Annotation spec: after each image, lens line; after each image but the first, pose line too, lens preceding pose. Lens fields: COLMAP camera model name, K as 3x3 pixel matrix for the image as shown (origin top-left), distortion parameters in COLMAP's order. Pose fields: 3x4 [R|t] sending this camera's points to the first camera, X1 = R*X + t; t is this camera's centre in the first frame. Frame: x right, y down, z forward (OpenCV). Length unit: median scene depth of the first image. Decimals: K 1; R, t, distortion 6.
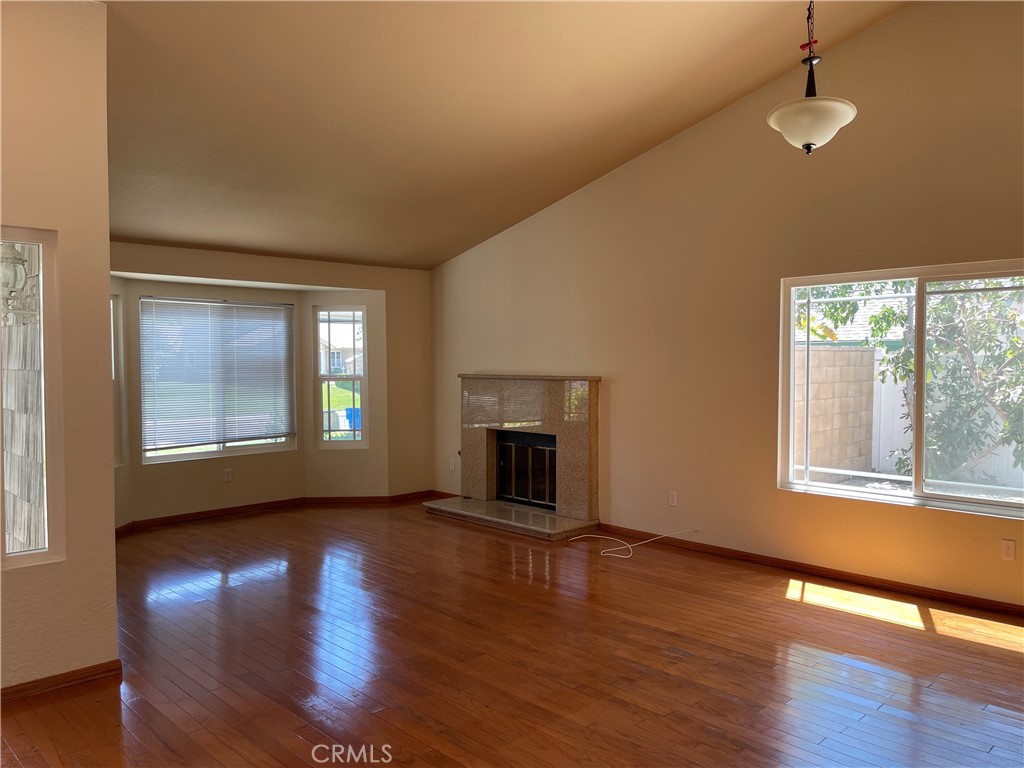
lens RADIAL K [[771.2, 0, 529.6], [0, 771.2, 386.2], [0, 0, 1]] dist [0.062643, -0.082512]
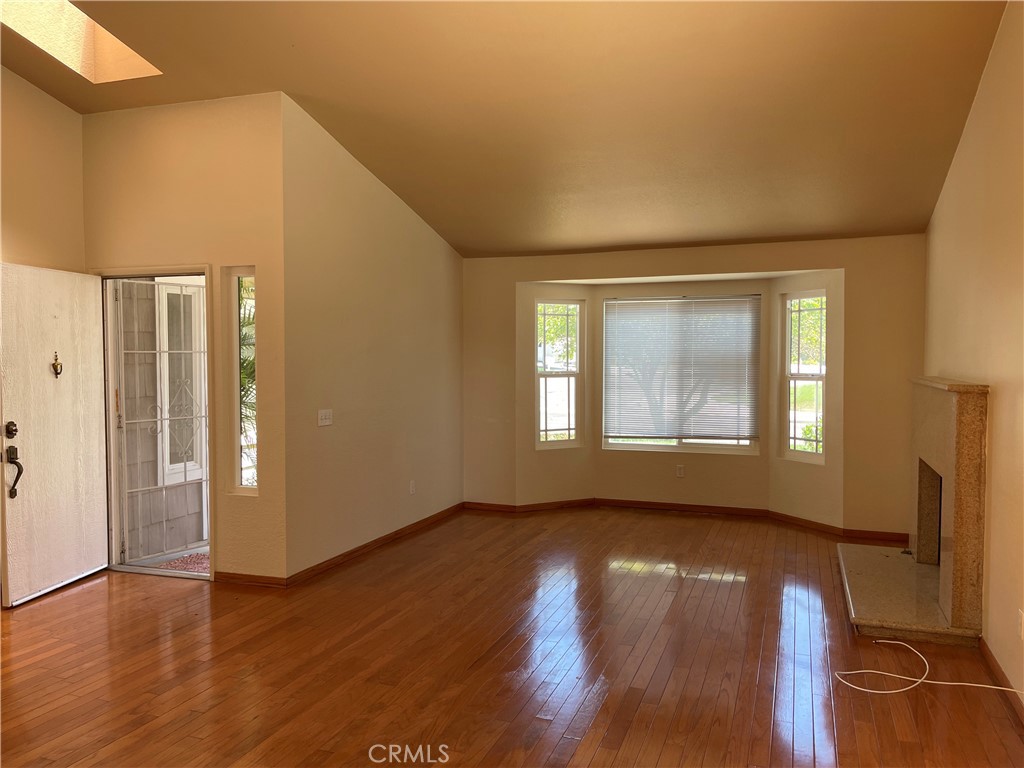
lens RADIAL K [[771.2, 0, 529.6], [0, 771.2, 386.2], [0, 0, 1]] dist [0.062643, -0.082512]
pose [[0.433237, 0.036599, -0.900537, 0.417405], [-0.032046, 0.999169, 0.025191, -0.013460], [0.900710, 0.017945, 0.434050, 0.389958]]
